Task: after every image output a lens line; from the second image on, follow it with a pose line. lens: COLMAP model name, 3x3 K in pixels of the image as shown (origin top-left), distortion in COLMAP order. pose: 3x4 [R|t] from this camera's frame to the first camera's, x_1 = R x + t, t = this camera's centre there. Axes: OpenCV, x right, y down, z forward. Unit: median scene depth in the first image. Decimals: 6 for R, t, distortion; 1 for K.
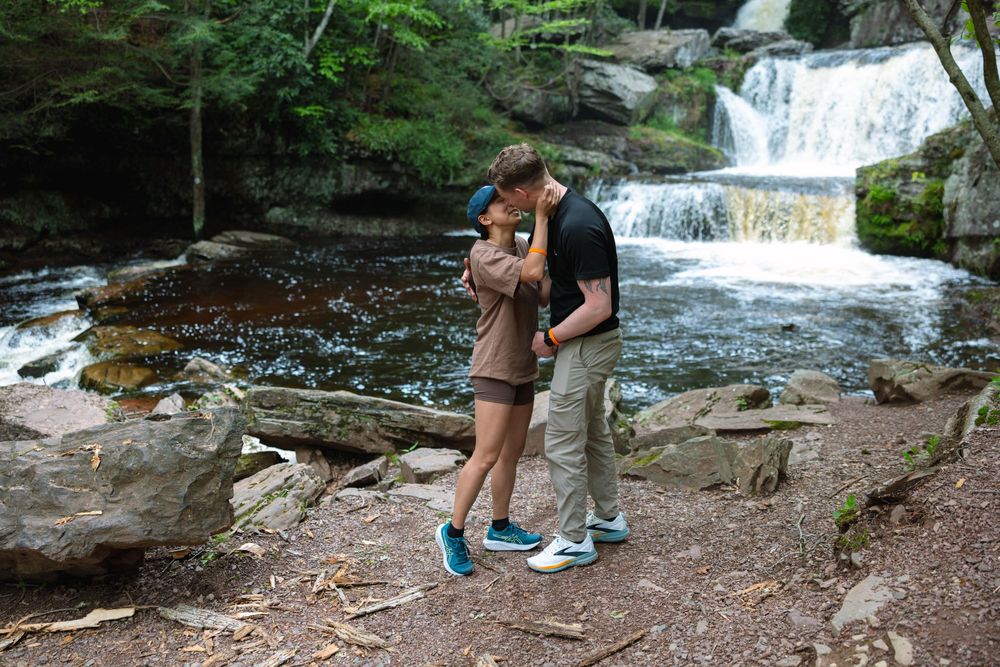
lens RADIAL K [[782.5, 0, 497.7], [0, 782.5, 331.5], [0, 0, 1]] dist [0.012058, -0.002236]
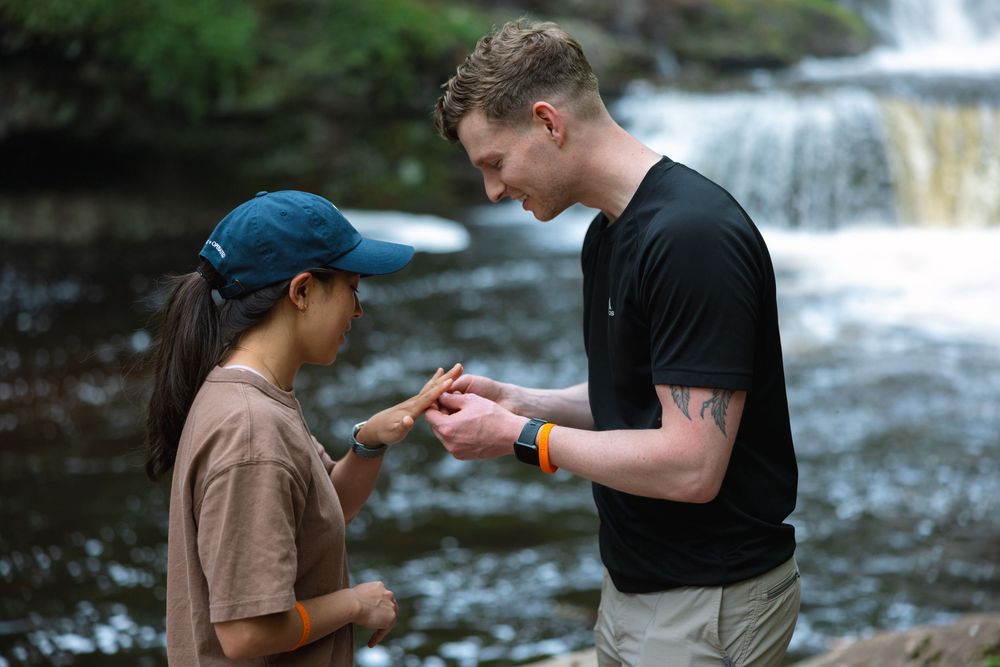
lens RADIAL K [[1870.1, 0, 485.5], [0, 1870.1, 304.7], [0, 0, 1]] dist [-0.006450, 0.000000]
pose [[0.996558, -0.034155, 0.075531, -0.002648], [0.039828, 0.996394, -0.074923, -0.007663], [-0.072700, 0.077673, 0.994325, 0.025109]]
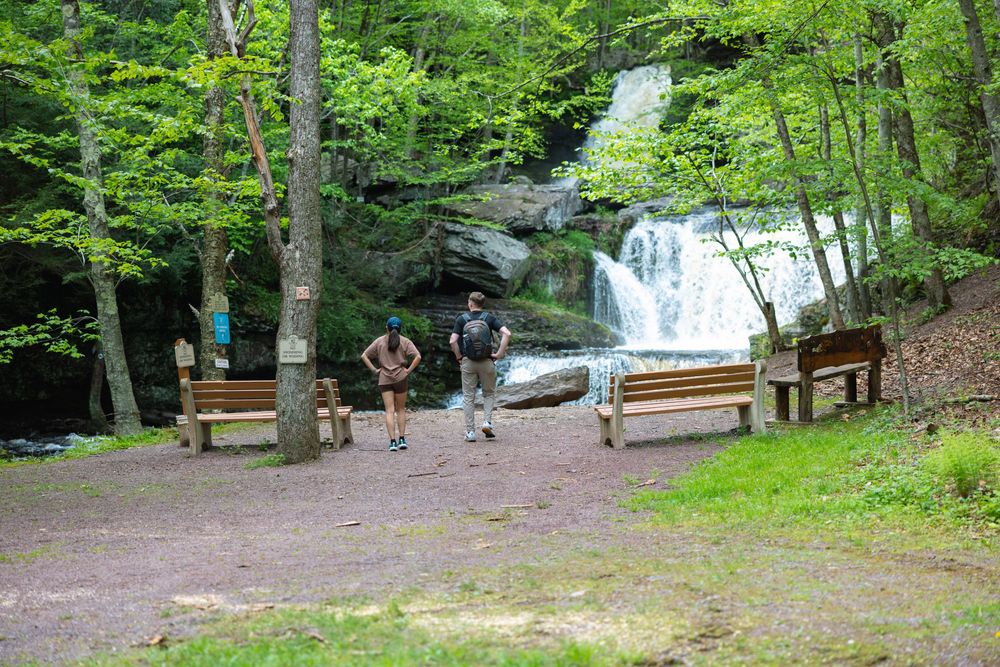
lens RADIAL K [[1833.7, 0, 504.9], [0, 1833.7, 331.5], [0, 0, 1]] dist [-0.031112, 0.000000]
pose [[0.965701, -0.007768, 0.259542, -0.478071], [0.068634, 0.971638, -0.226292, 0.305761], [-0.250423, 0.236344, 0.938845, -1.178316]]
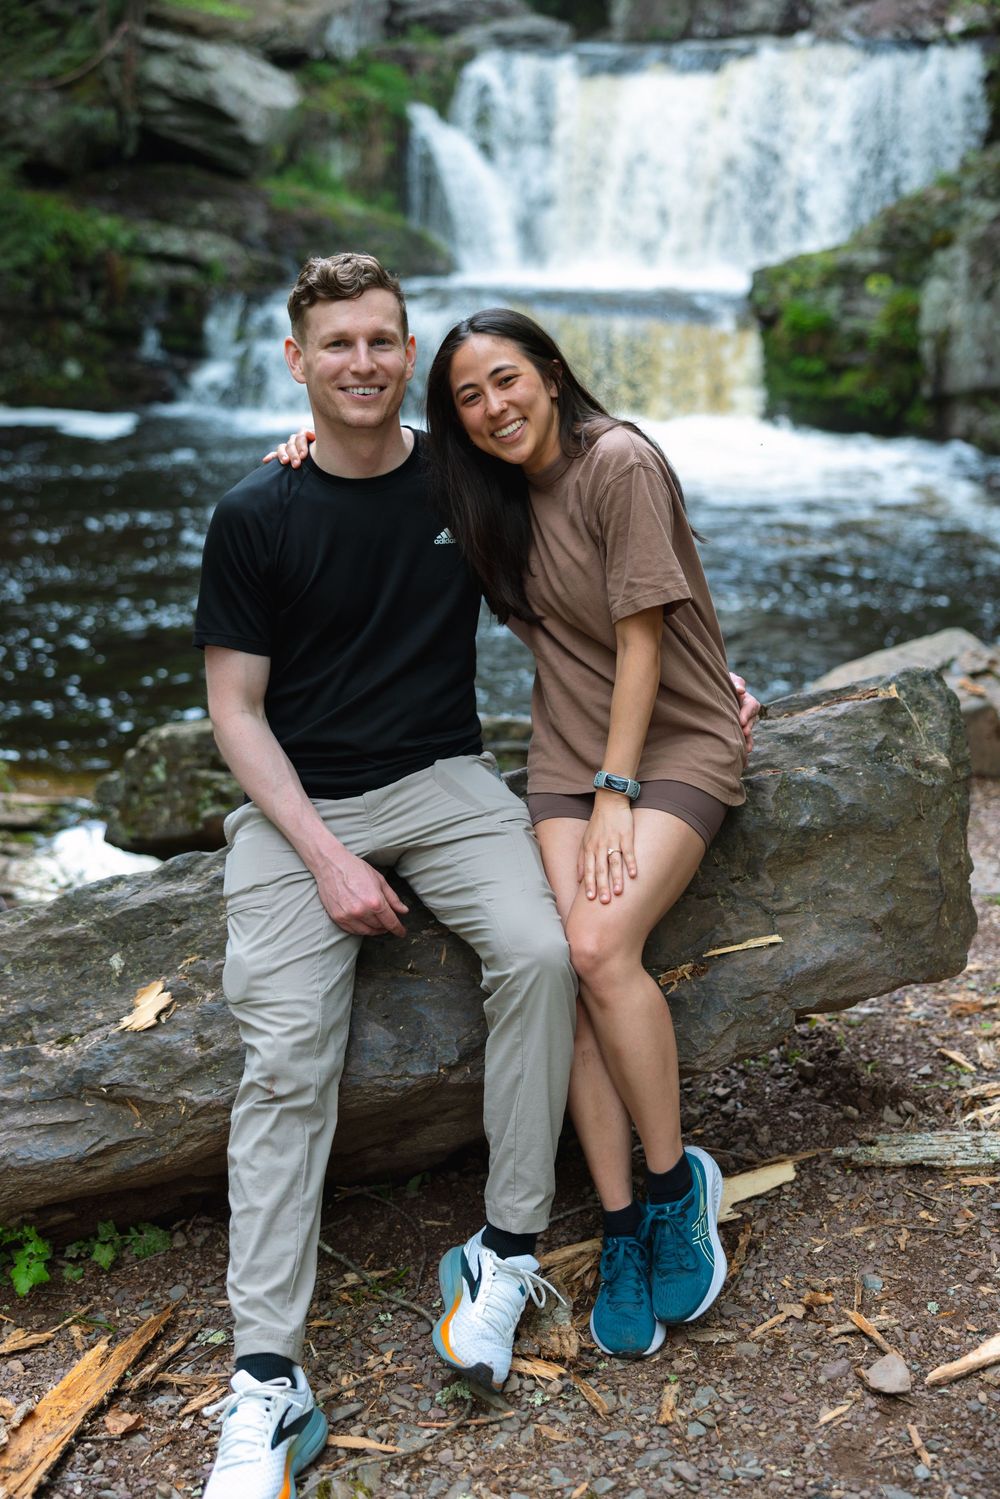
lens RADIAL K [[1632.3, 0, 506.4], [0, 1632.3, 752.4], [0, 0, 1]] dist [0.009373, 0.000000]
pose [[0.921326, -0.103345, 0.374803, -0.129863], [0.076932, 0.993423, 0.084806, 0.007055], [-0.381102, -0.049300, 0.923217, 0.037643]]
